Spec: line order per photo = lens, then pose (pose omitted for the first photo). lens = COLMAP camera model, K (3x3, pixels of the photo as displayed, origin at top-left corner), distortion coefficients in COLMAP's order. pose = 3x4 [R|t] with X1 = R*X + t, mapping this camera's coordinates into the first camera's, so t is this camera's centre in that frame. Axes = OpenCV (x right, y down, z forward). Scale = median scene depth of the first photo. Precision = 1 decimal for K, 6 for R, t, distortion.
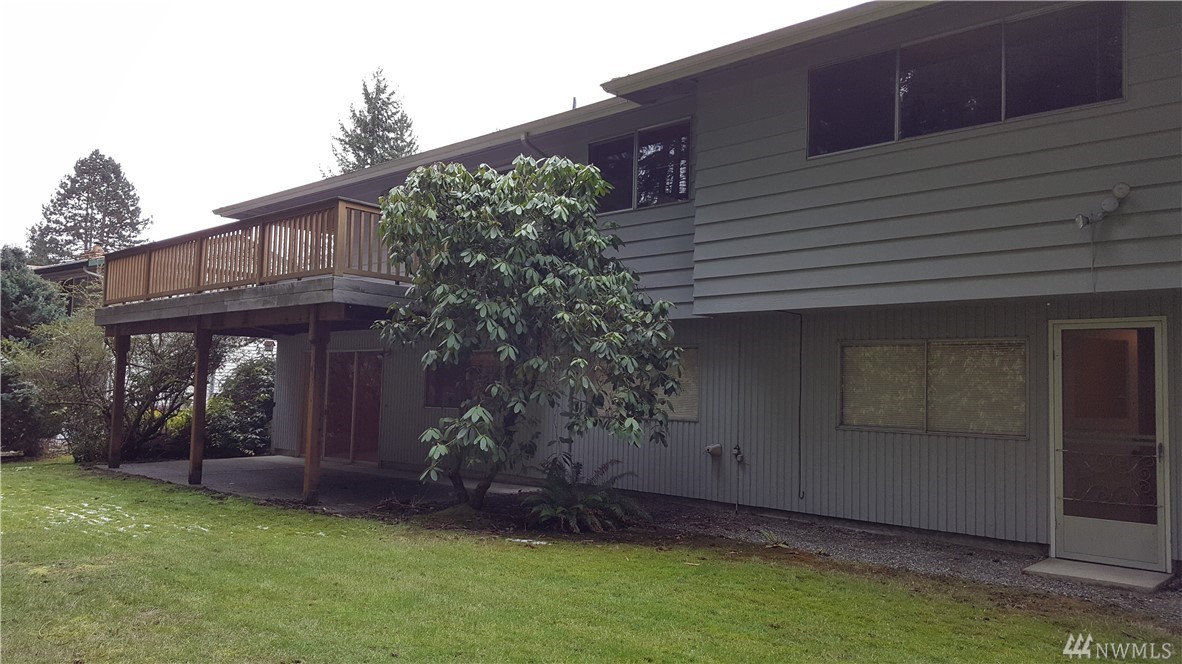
lens RADIAL K [[860.1, 0, 592.6], [0, 860.1, 334.3], [0, 0, 1]] dist [0.039560, -0.030629]
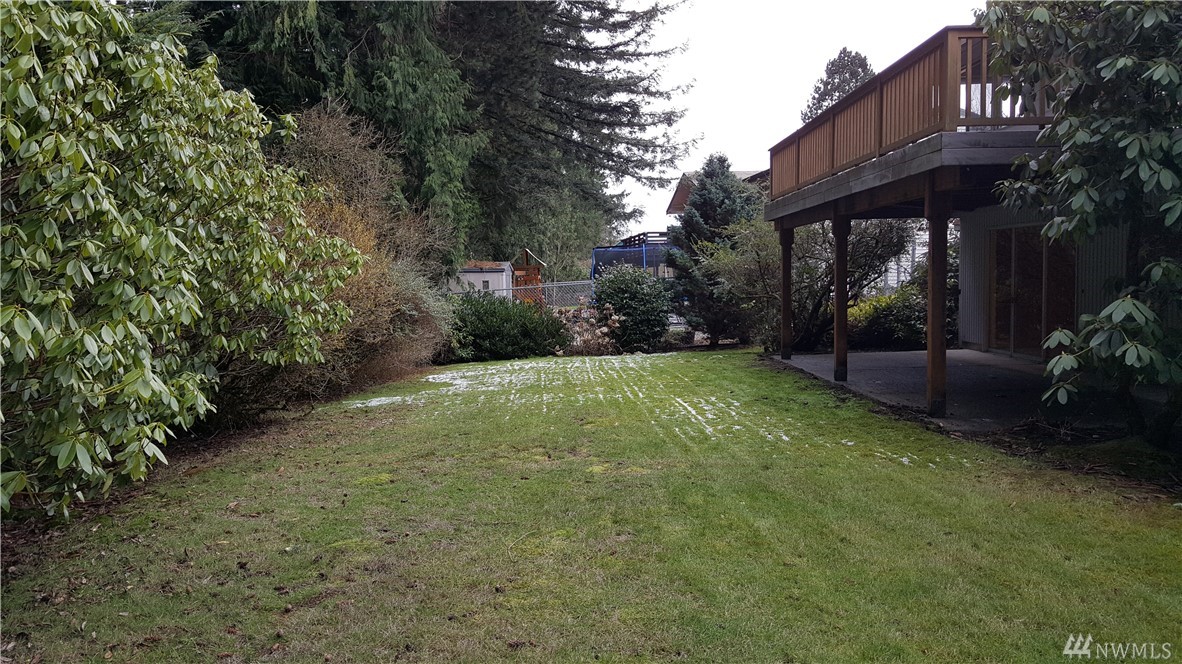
lens RADIAL K [[860.1, 0, 587.6], [0, 860.1, 335.9], [0, 0, 1]] dist [0.039560, -0.030629]
pose [[0.655019, 0.011189, -0.755530, 0.080612], [0.093493, 0.991007, 0.095732, 0.009476], [0.749806, -0.133343, 0.648082, 0.220202]]
